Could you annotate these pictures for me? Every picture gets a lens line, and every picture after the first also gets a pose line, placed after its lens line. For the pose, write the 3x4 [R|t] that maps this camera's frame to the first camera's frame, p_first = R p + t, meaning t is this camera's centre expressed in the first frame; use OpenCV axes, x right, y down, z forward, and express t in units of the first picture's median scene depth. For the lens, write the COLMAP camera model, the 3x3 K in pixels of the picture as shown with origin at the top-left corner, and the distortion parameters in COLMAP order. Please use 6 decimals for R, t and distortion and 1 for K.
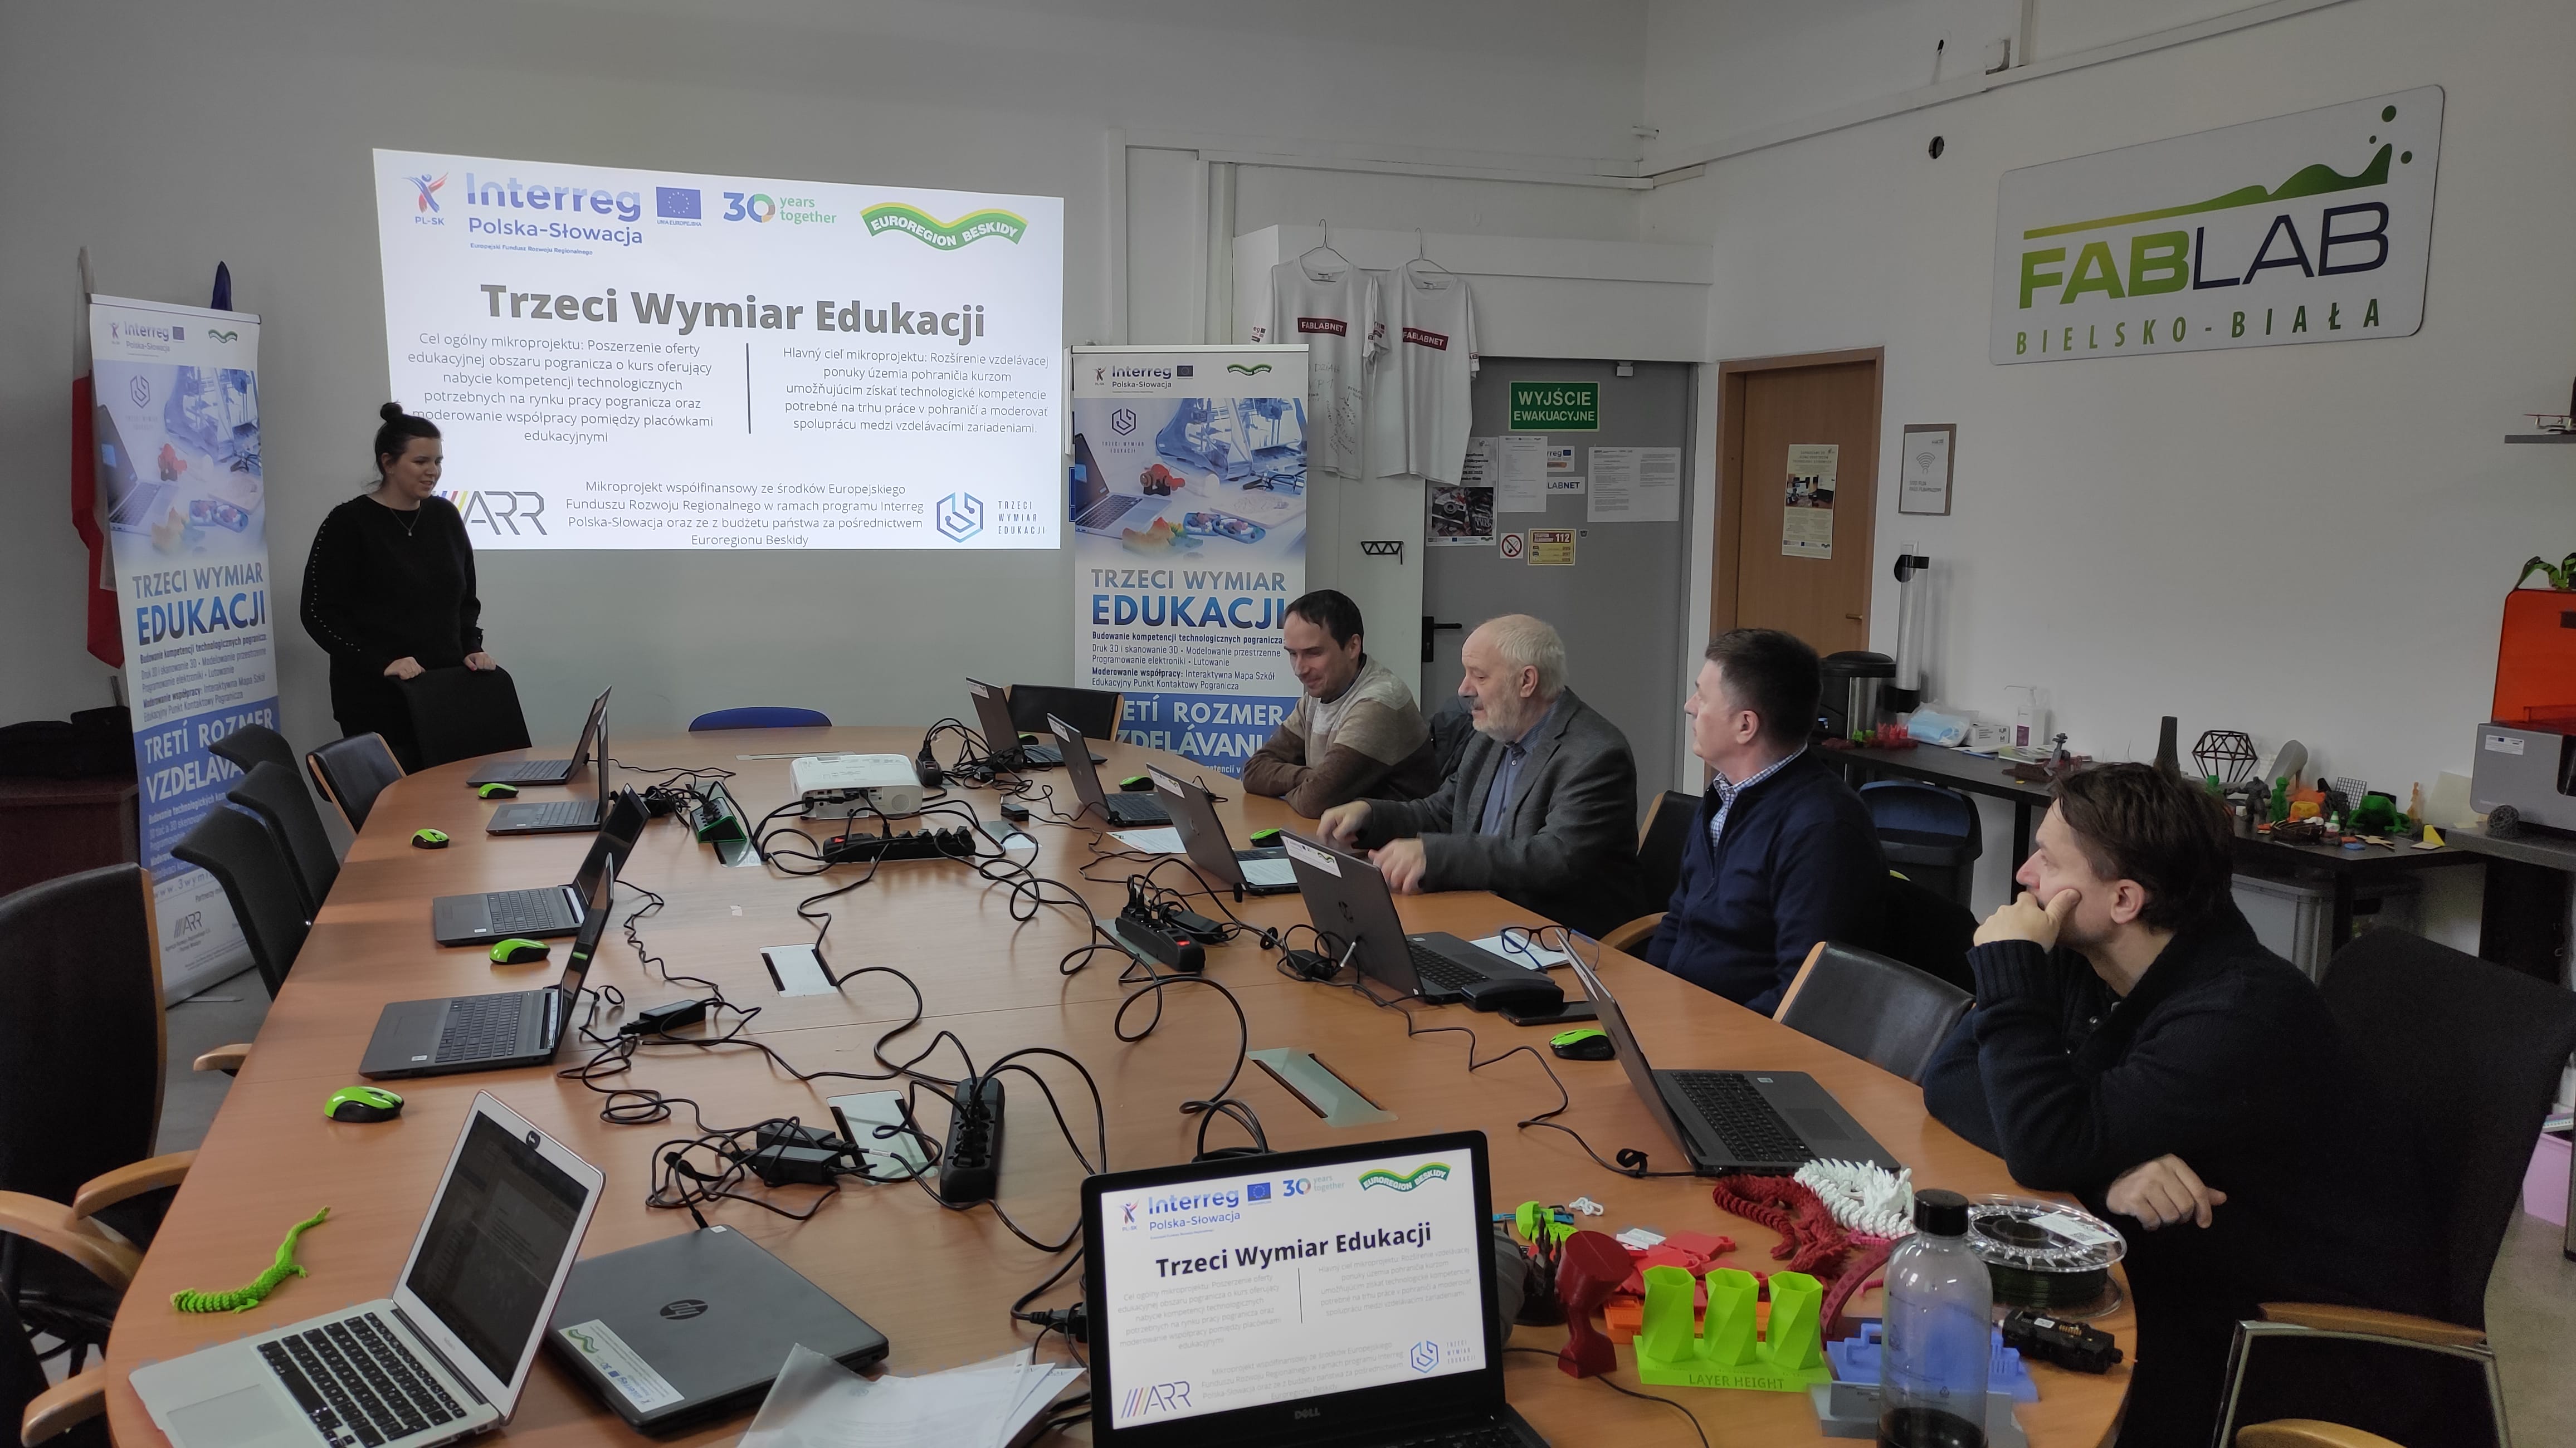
lens RADIAL K [[1920.5, 0, 1259.8], [0, 1920.5, 734.8], [0, 0, 1]] dist [0.065972, -0.052233]
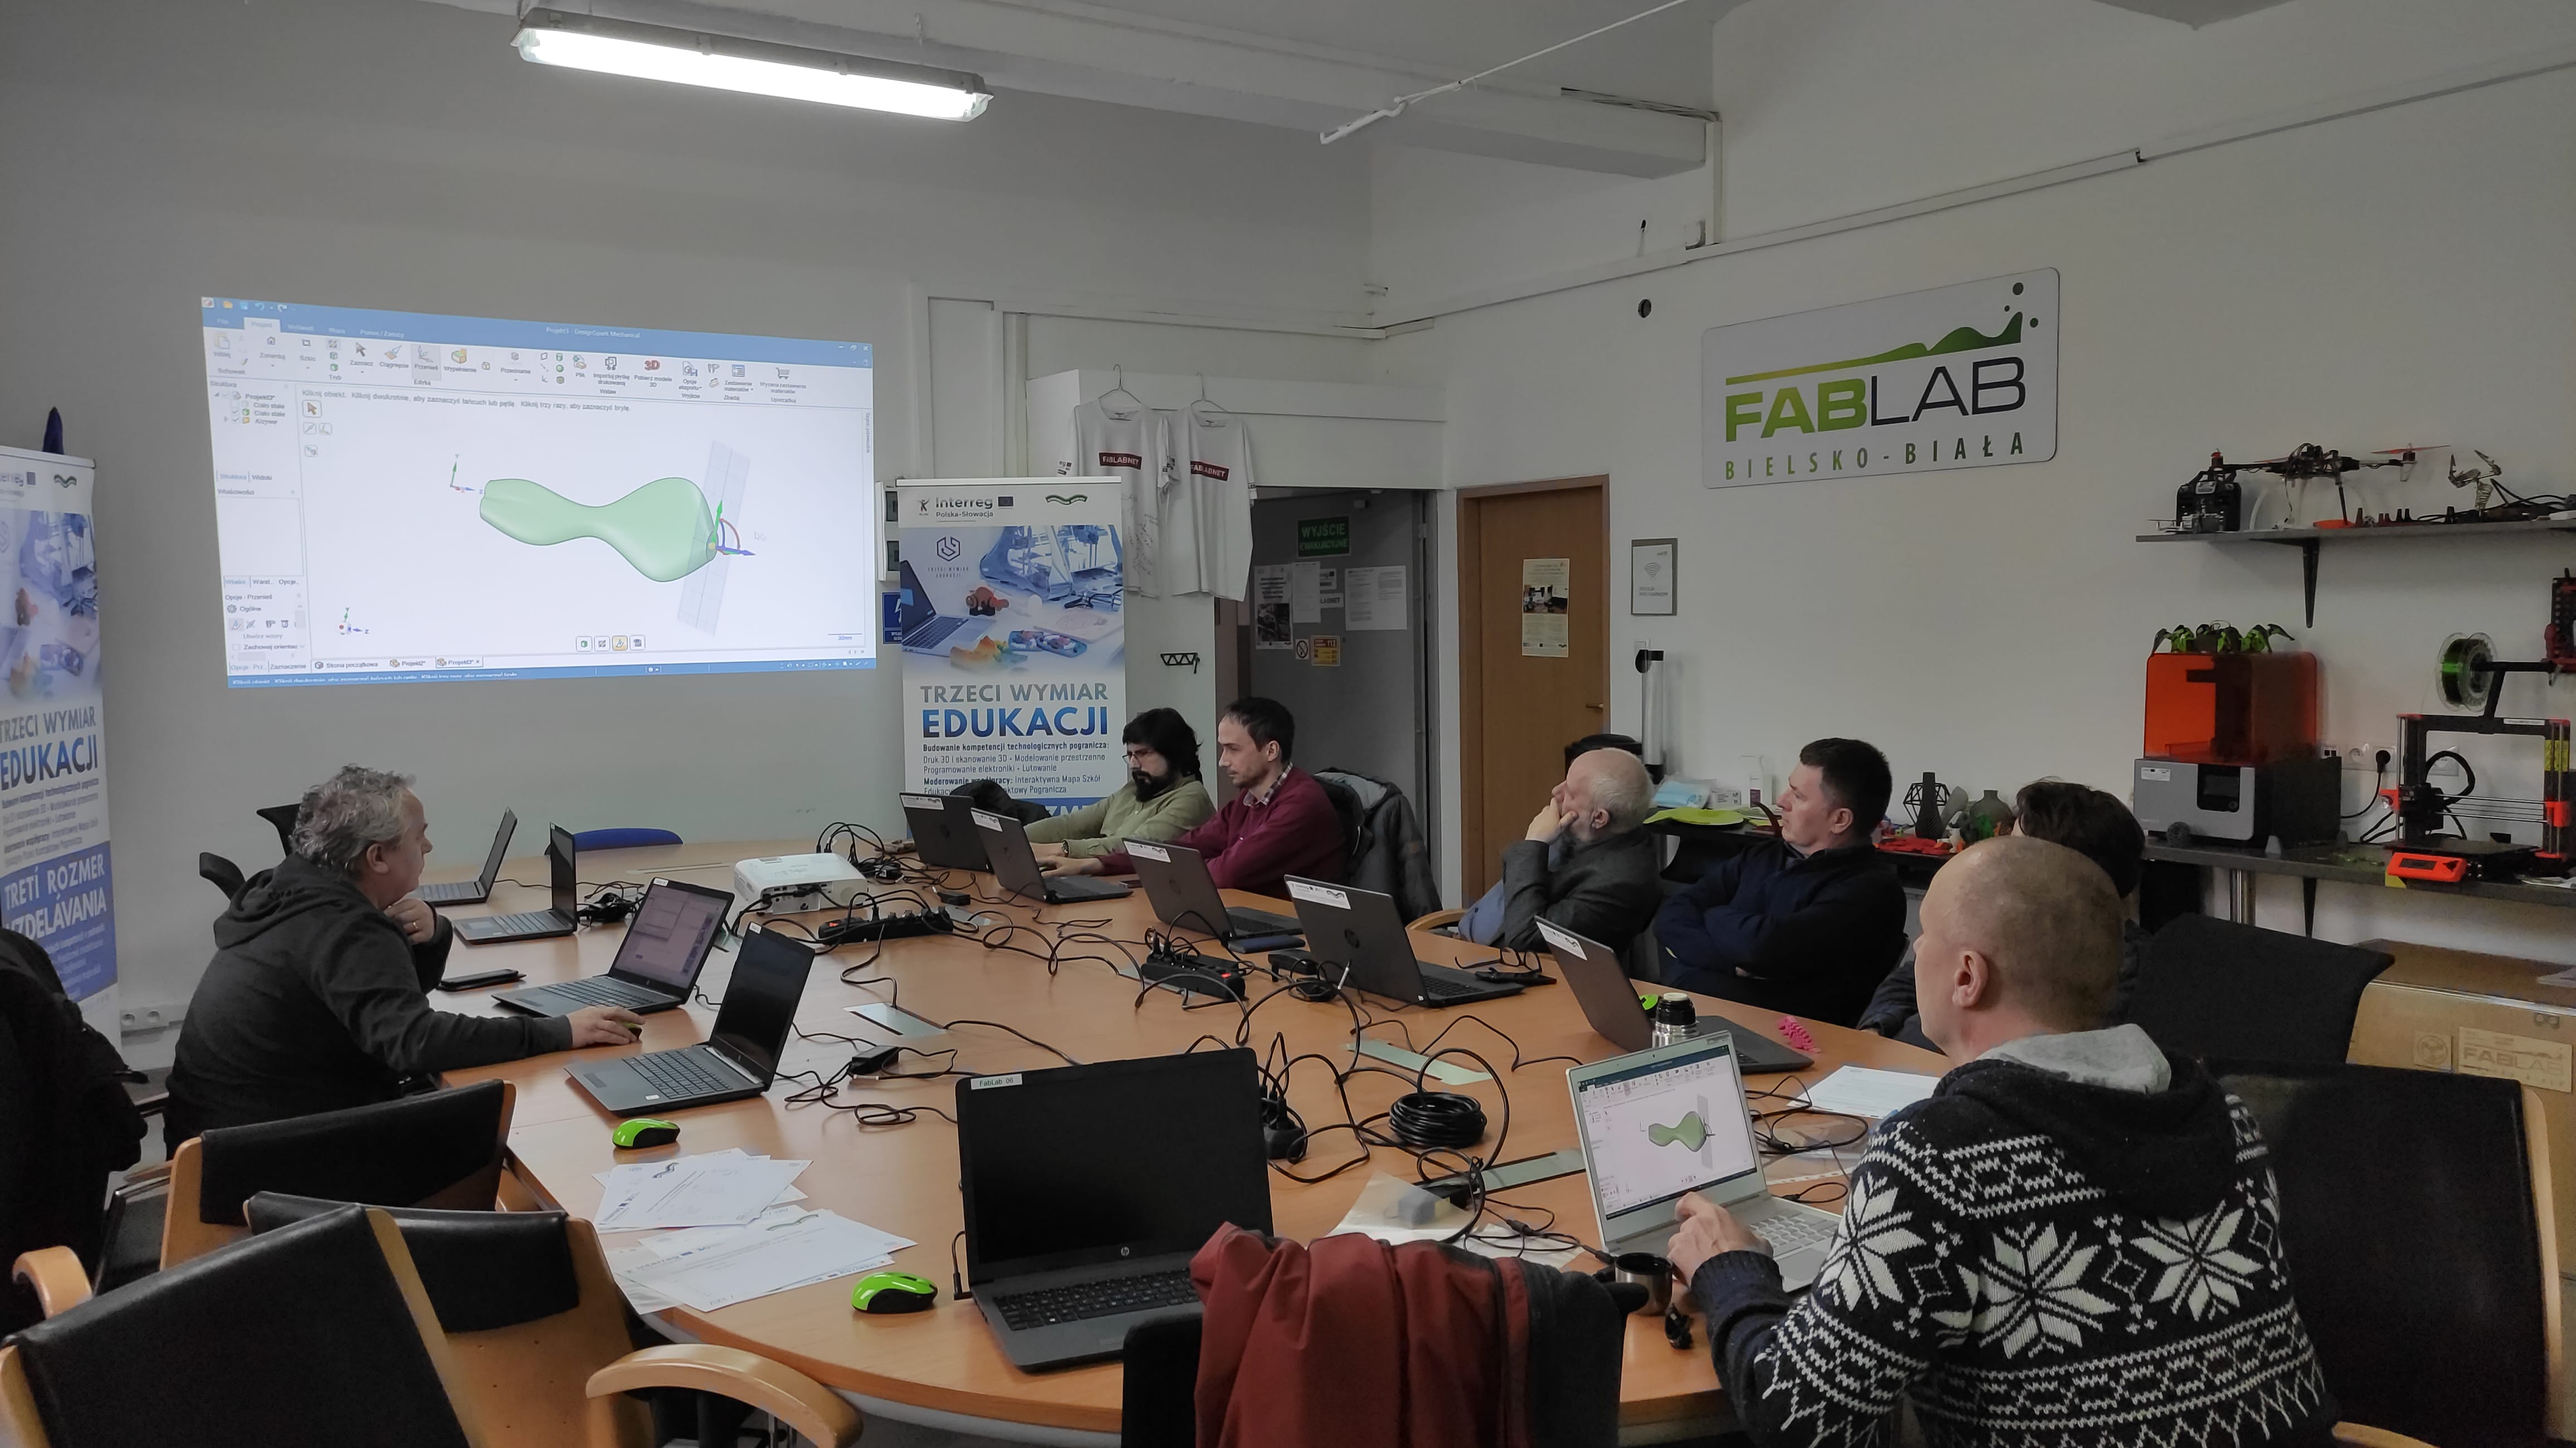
lens RADIAL K [[1922.6, 0, 1264.7], [0, 1922.6, 739.7], [0, 0, 1]] dist [0.063451, -0.037681]
pose [[0.977817, -0.039504, 0.205701, -0.138403], [0.052801, 0.996827, -0.059560, 0.019503], [-0.202696, 0.069101, 0.976801, -0.092488]]
